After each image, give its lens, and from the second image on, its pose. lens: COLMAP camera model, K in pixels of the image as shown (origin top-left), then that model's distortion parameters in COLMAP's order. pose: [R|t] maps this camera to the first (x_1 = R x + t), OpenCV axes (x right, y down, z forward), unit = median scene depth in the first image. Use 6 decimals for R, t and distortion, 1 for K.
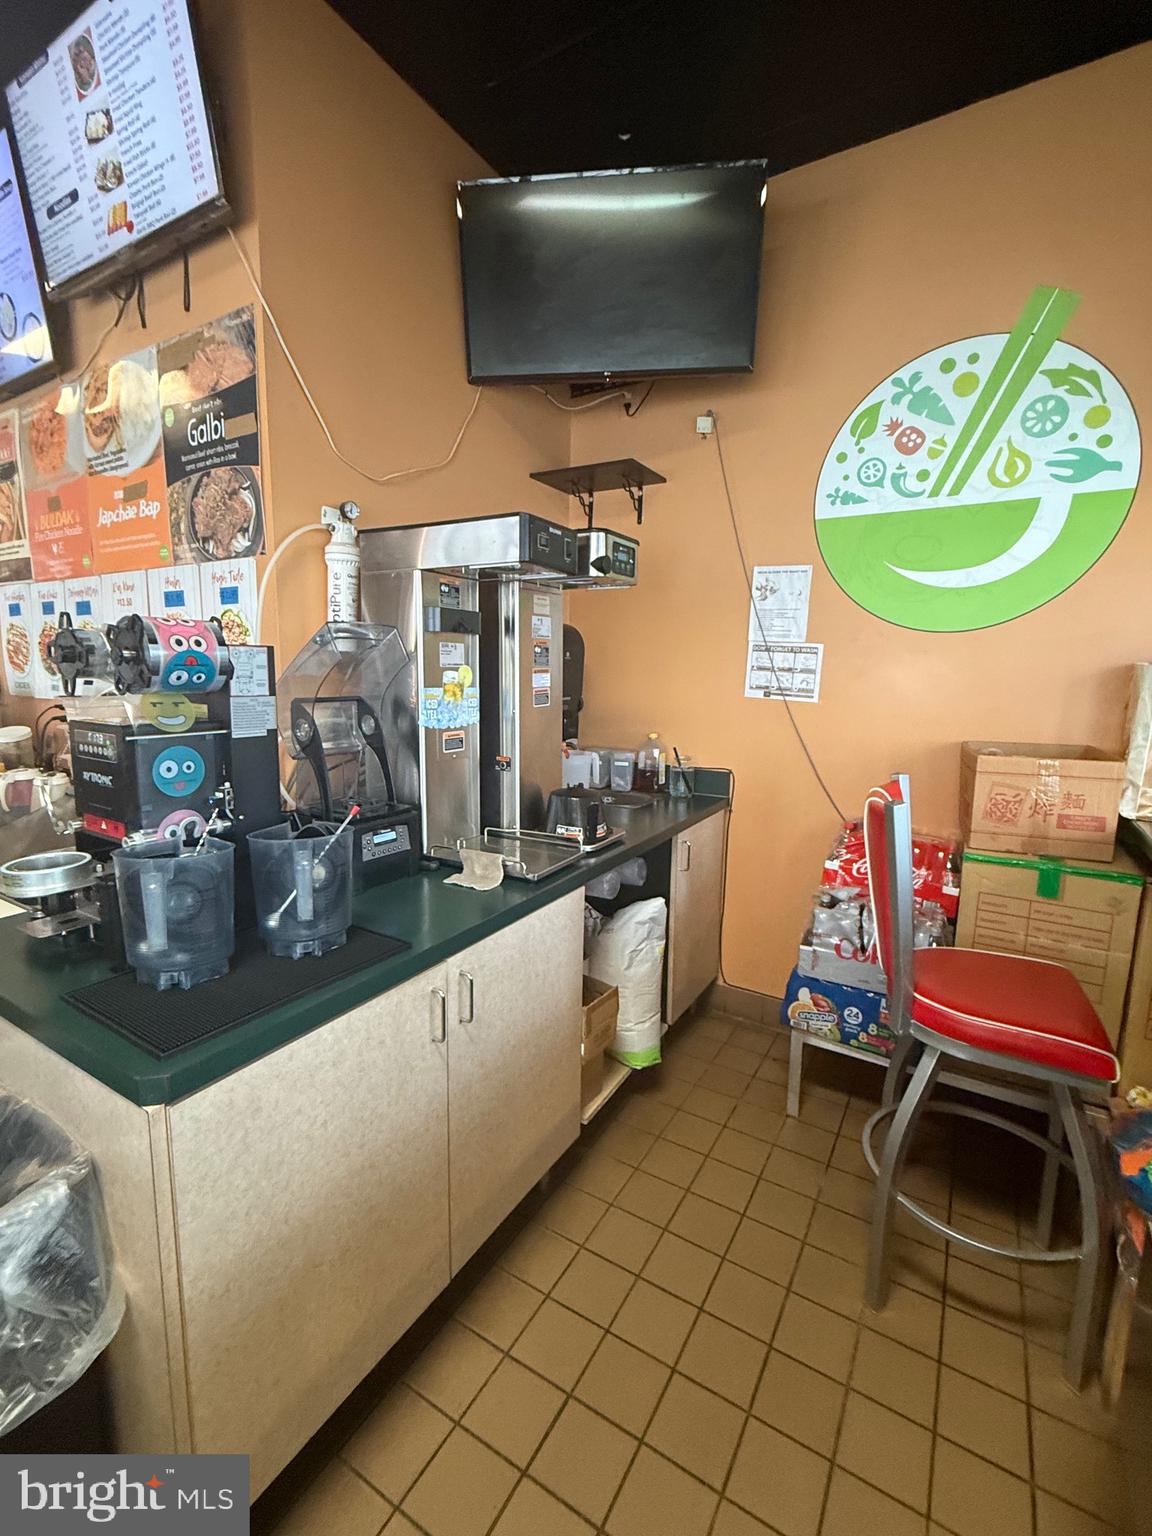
lens RADIAL K [[682.5, 0, 576.4], [0, 682.5, 766.0], [0, 0, 1]] dist [-0.001946, 0.000667]
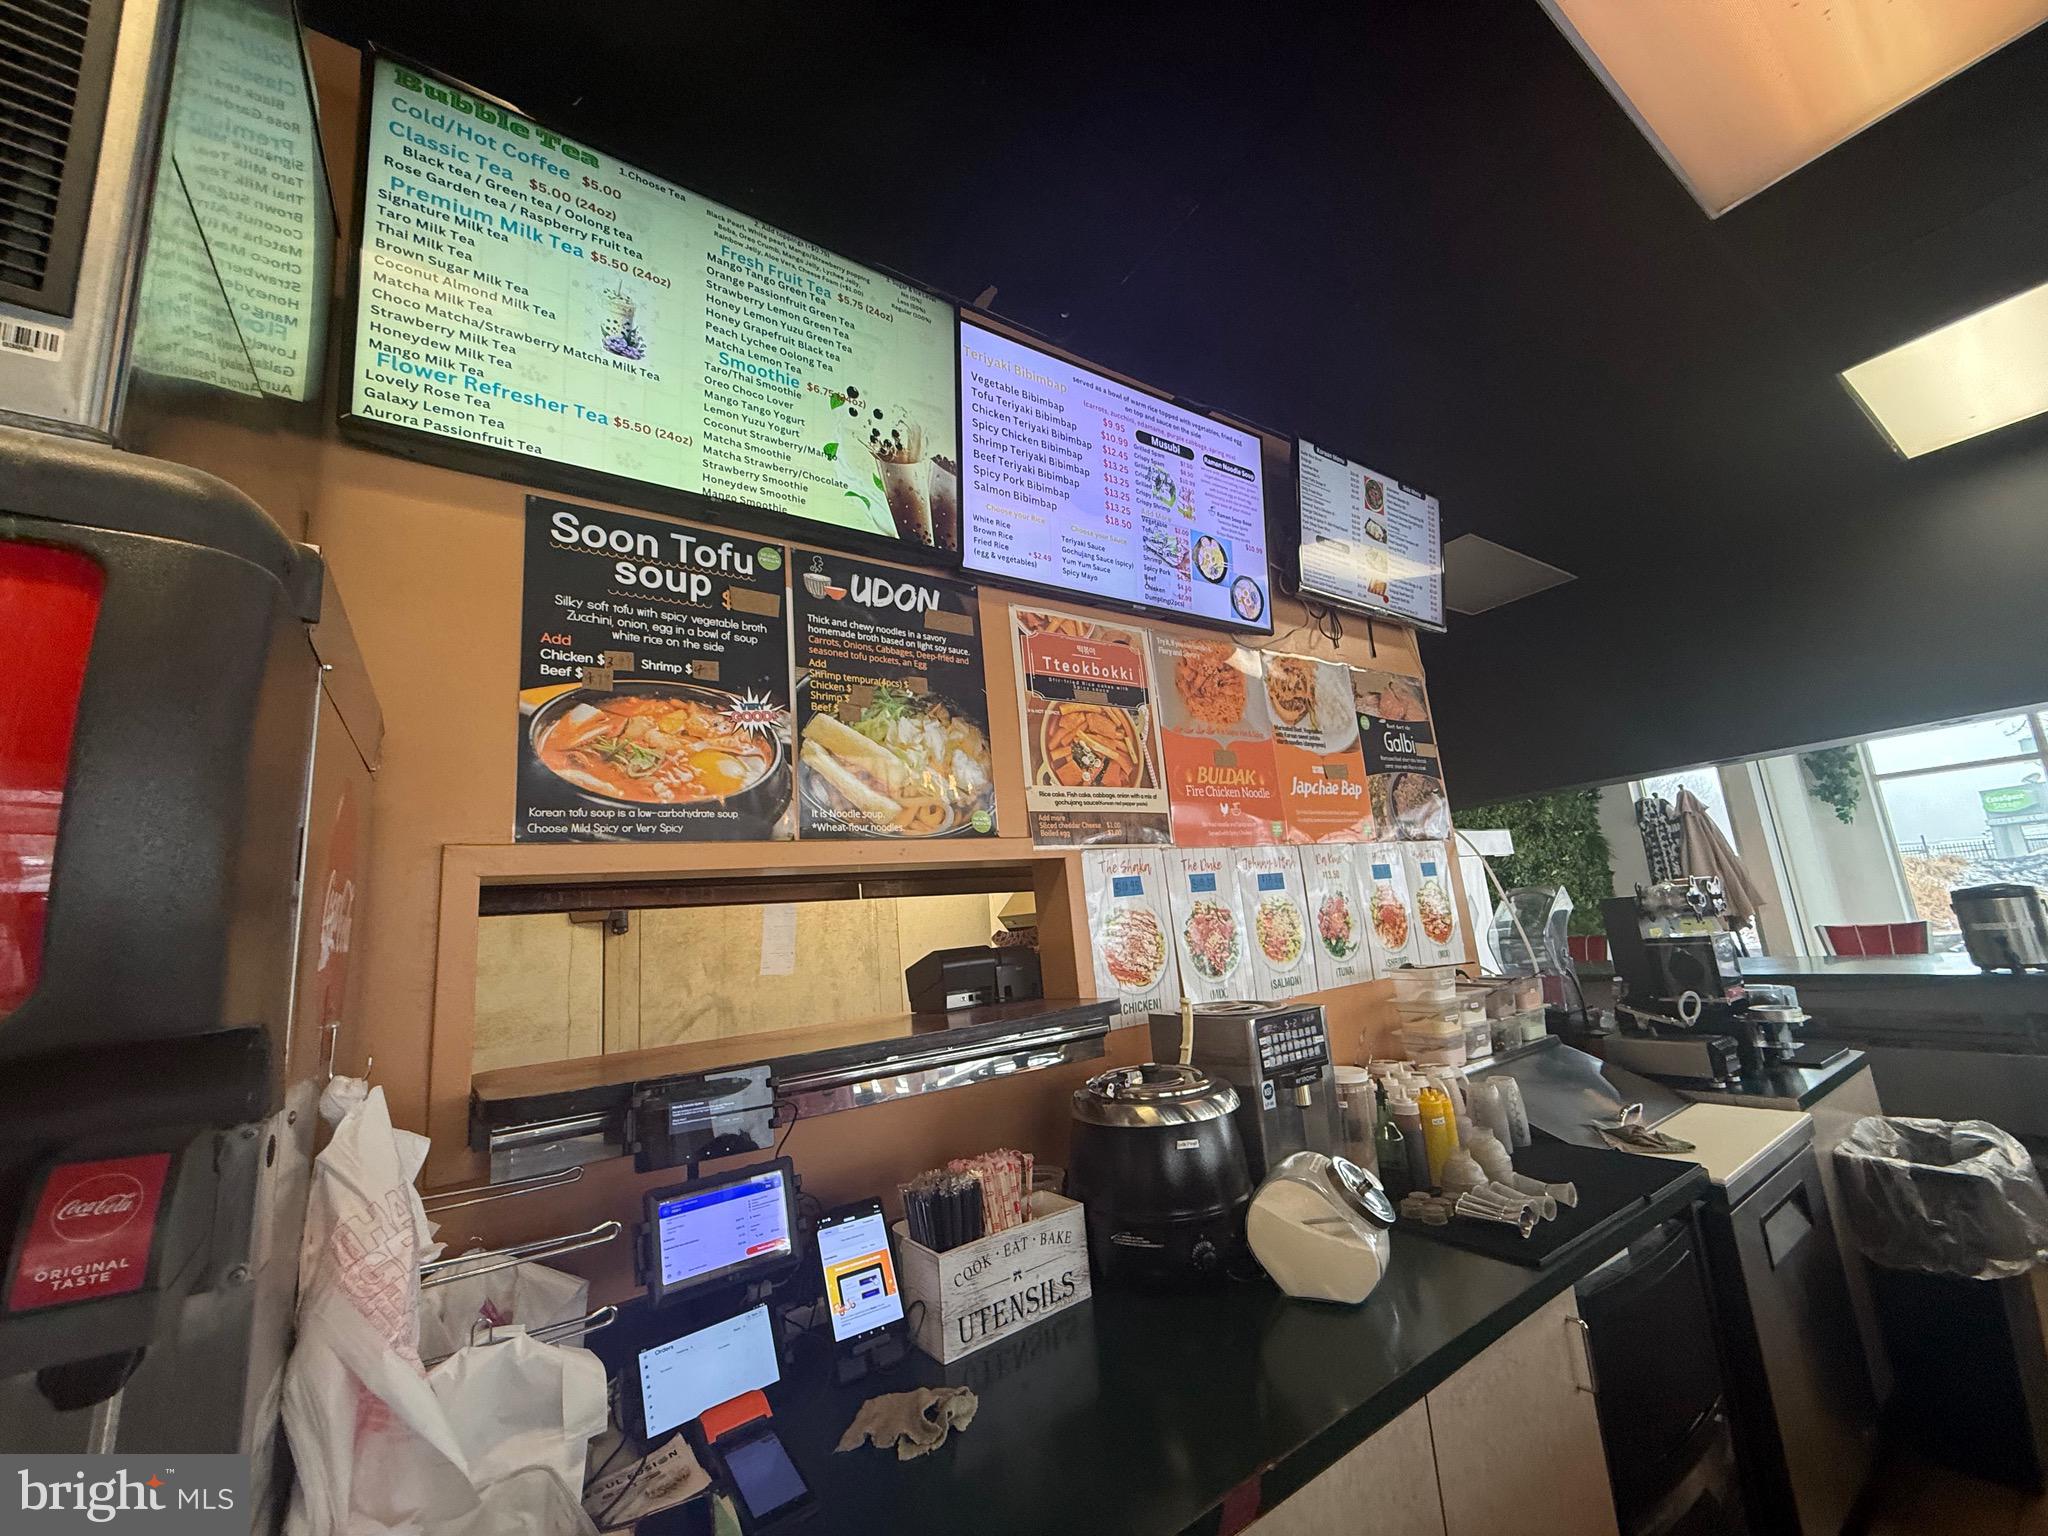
lens RADIAL K [[818.1, 0, 1023.1], [0, 818.1, 763.3], [0, 0, 1]] dist [-0.003222, -0.000147]
pose [[0.407084, 0.133401, 0.903597, -2.032017], [0.224452, 0.944333, -0.240534, -0.225754], [-0.885384, 0.300731, 0.354480, 1.001982]]
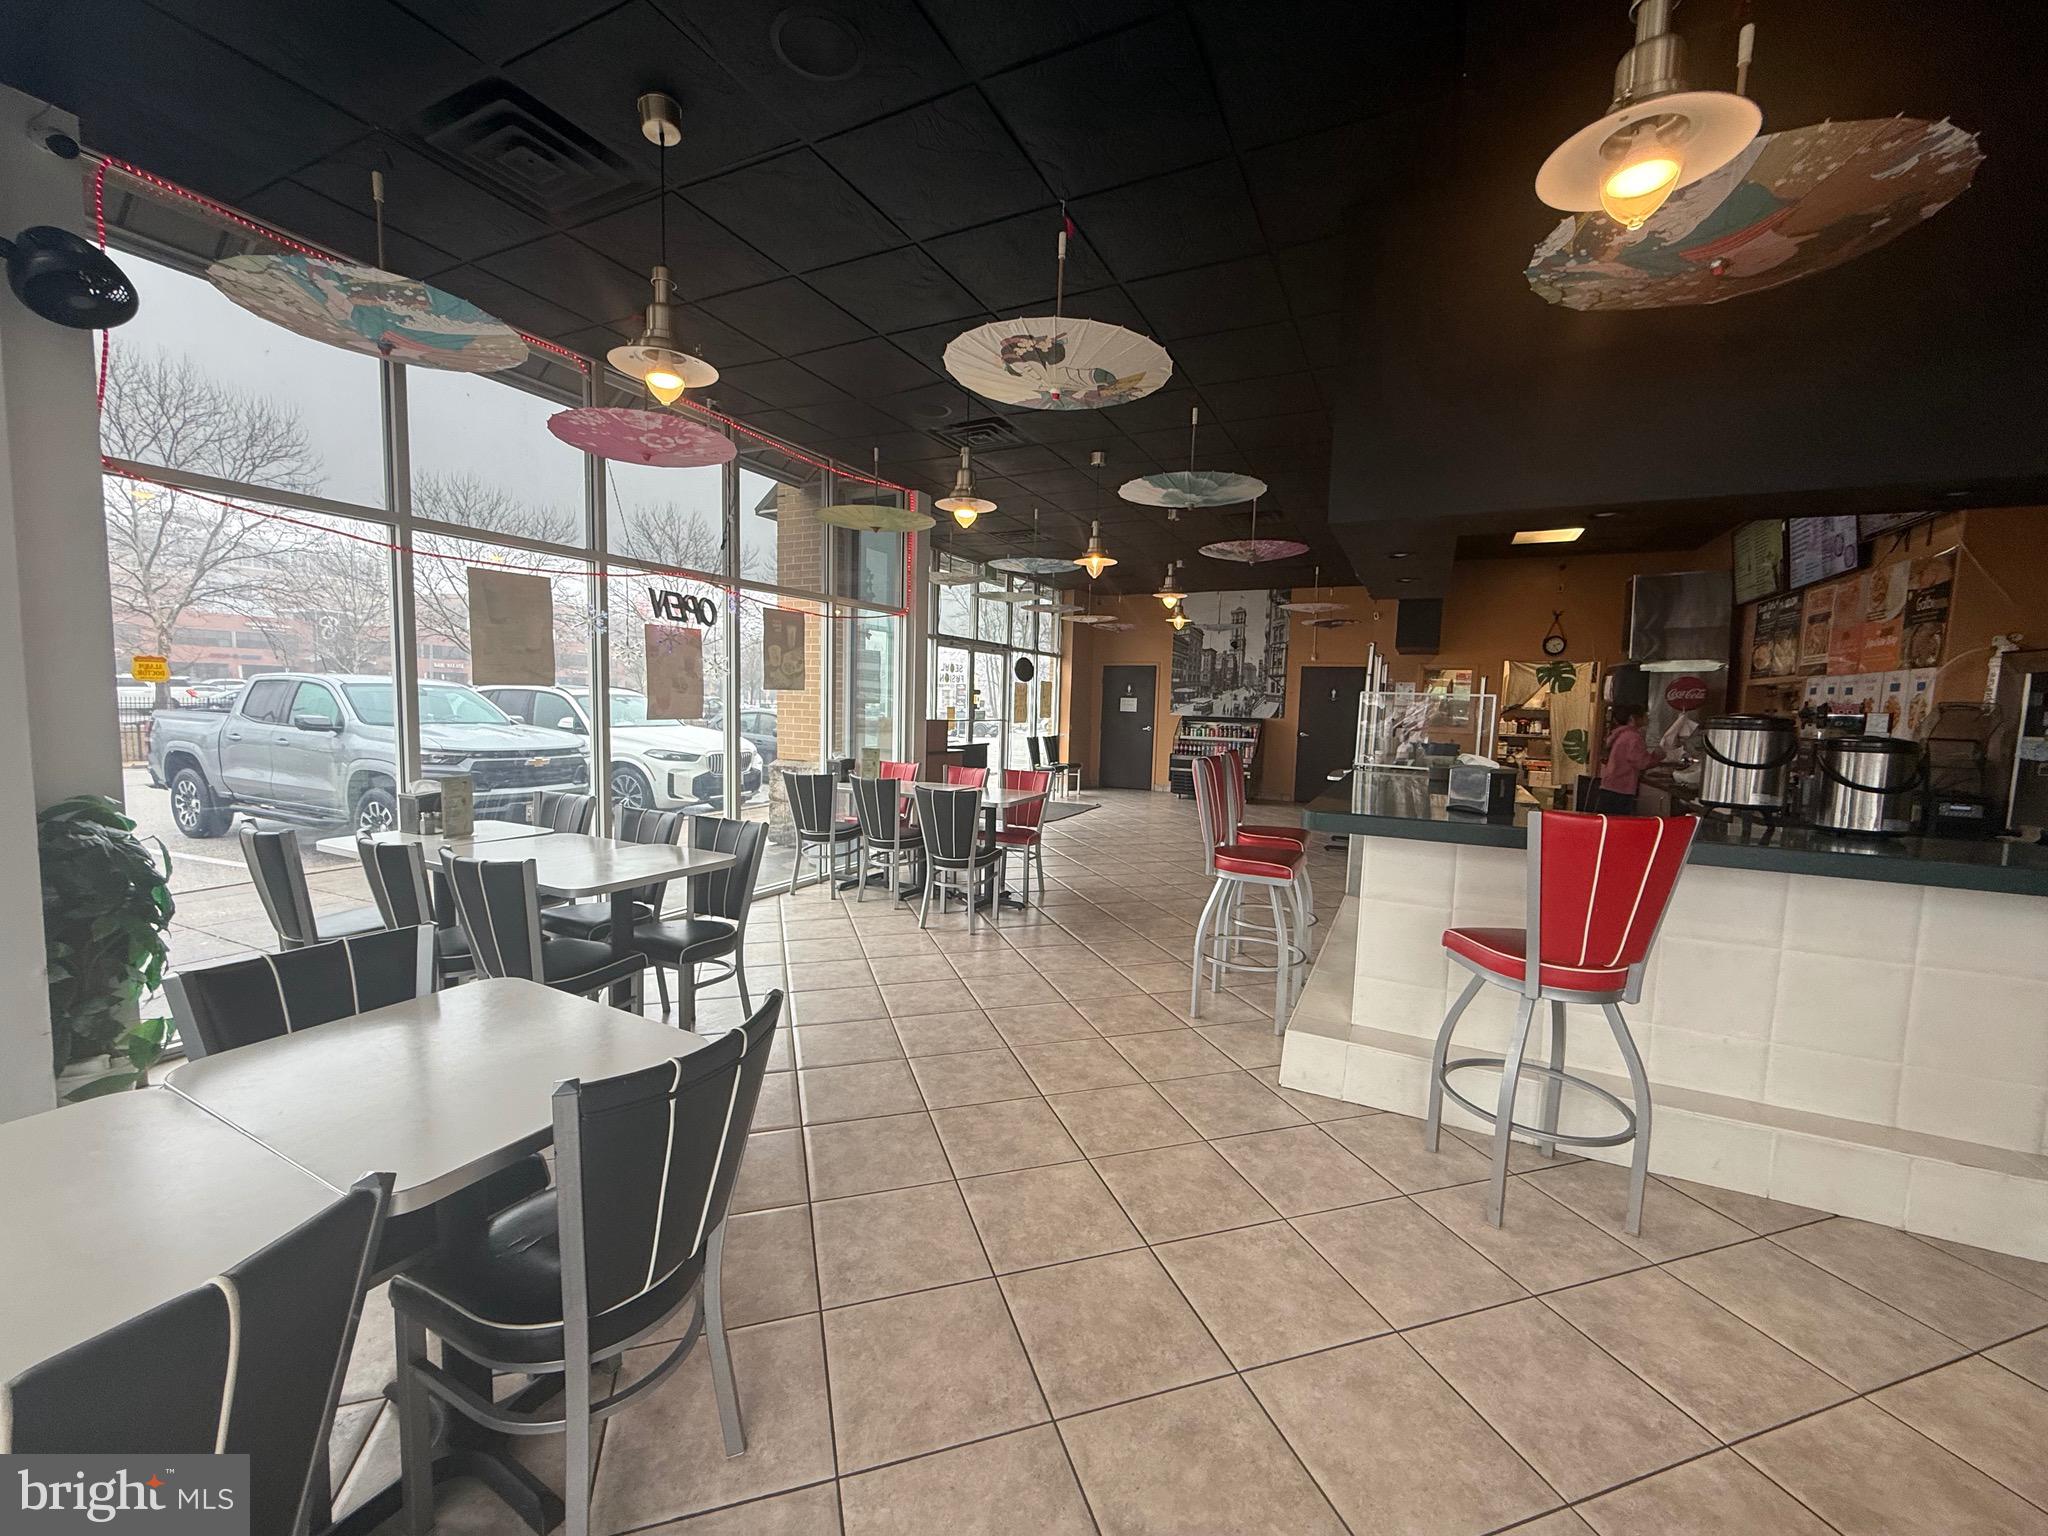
lens RADIAL K [[818.1, 0, 1020.6], [0, 818.1, 775.8], [0, 0, 1]] dist [-0.003222, -0.000147]
pose [[0.080529, 0.084428, -0.993170, 1.475961], [-0.174283, 0.982249, 0.069368, 0.259633], [0.981397, 0.167507, 0.093814, -1.543365]]
